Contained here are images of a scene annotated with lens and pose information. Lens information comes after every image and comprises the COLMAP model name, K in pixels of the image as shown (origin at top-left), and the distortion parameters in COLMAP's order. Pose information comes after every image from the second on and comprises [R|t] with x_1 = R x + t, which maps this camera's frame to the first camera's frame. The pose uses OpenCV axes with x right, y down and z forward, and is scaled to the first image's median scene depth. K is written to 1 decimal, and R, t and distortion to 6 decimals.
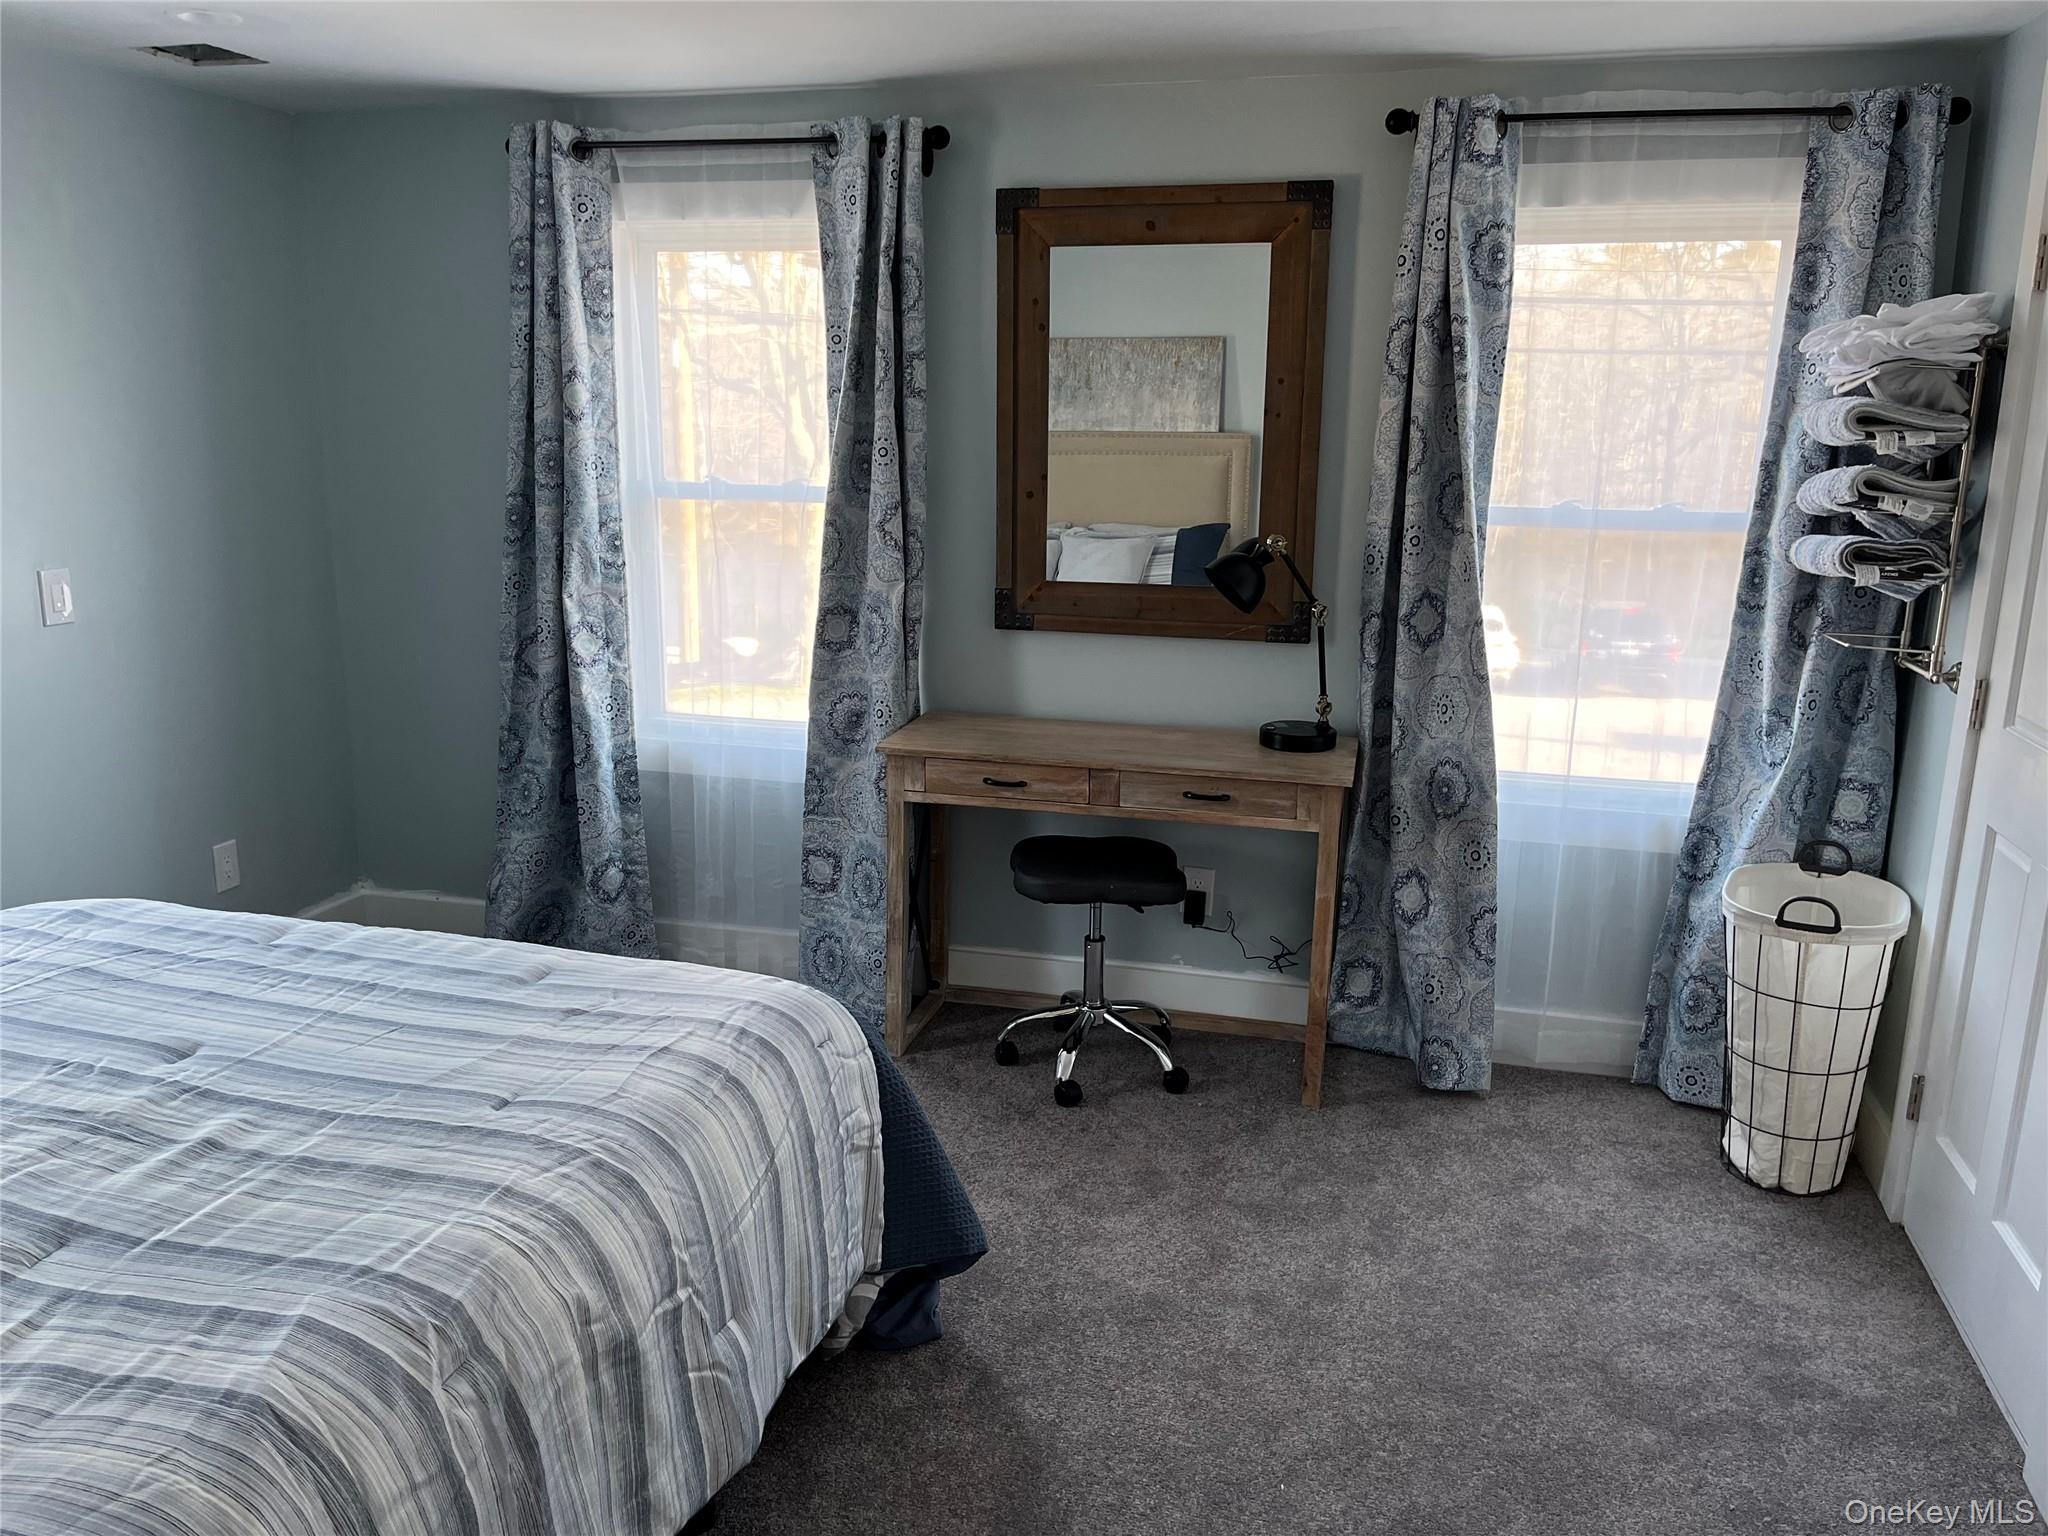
lens RADIAL K [[1548.1, 0, 1028.1], [0, 1548.1, 772.9], [0, 0, 1]] dist [0.072128, -0.100991]
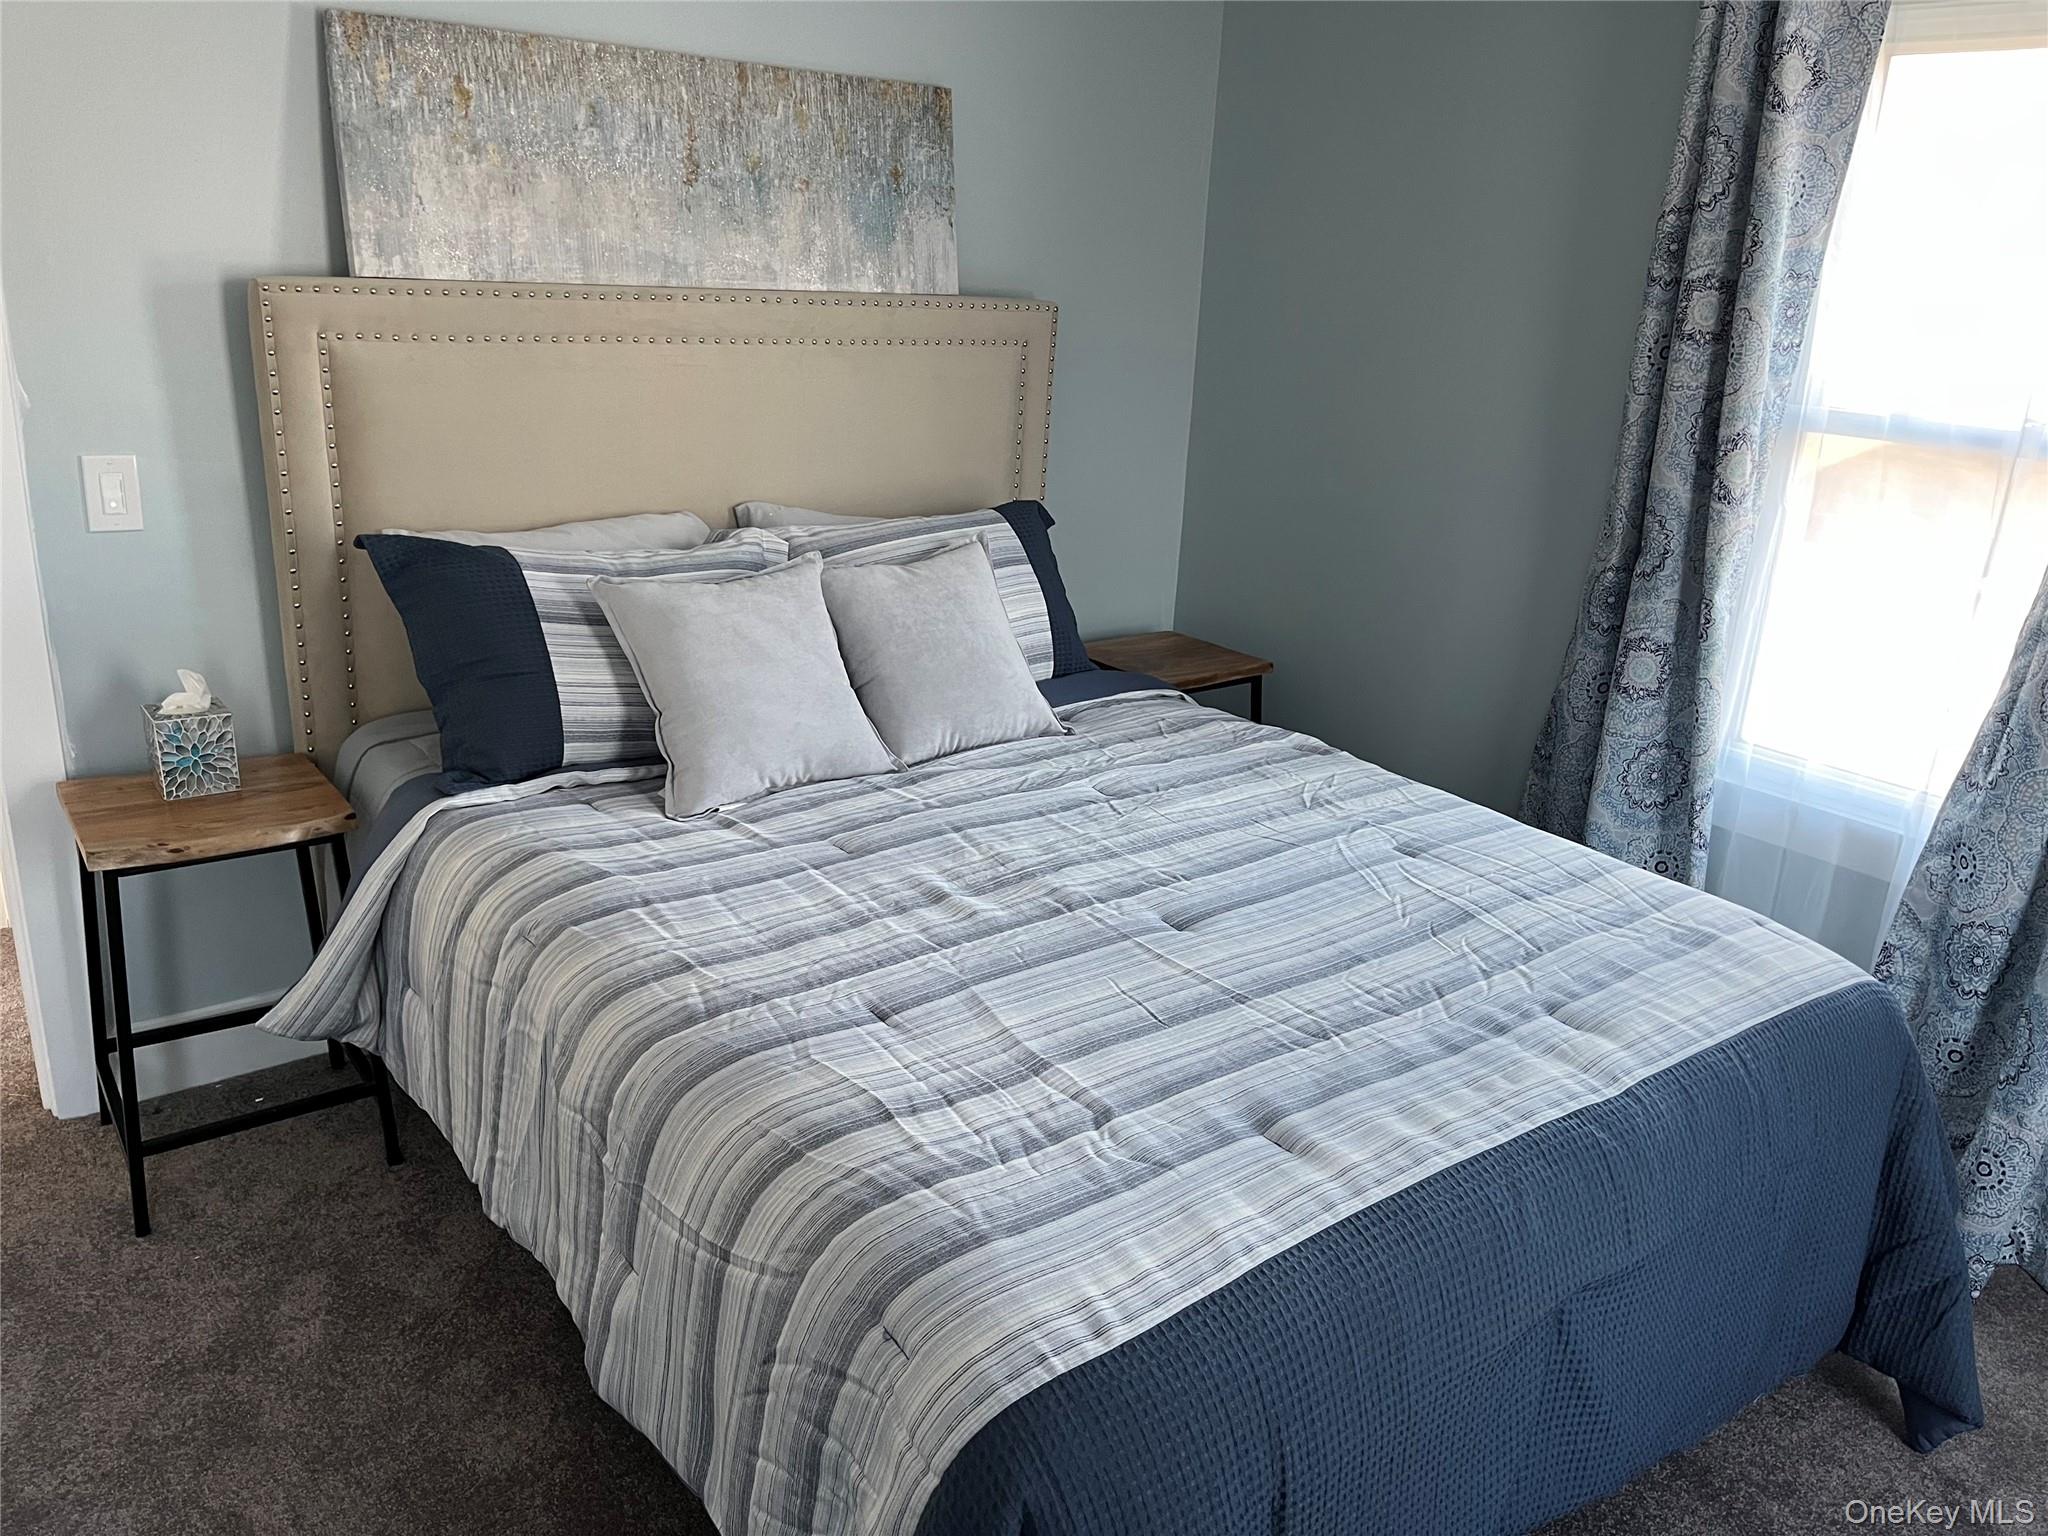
lens RADIAL K [[1548.1, 0, 1028.1], [0, 1548.1, 772.9], [0, 0, 1]] dist [0.072128, -0.100991]
pose [[-0.621243, 0.200767, -0.757462, 0.316826], [-0.230050, 0.877302, 0.421210, -0.363858], [0.749089, 0.435928, -0.498831, 1.611873]]
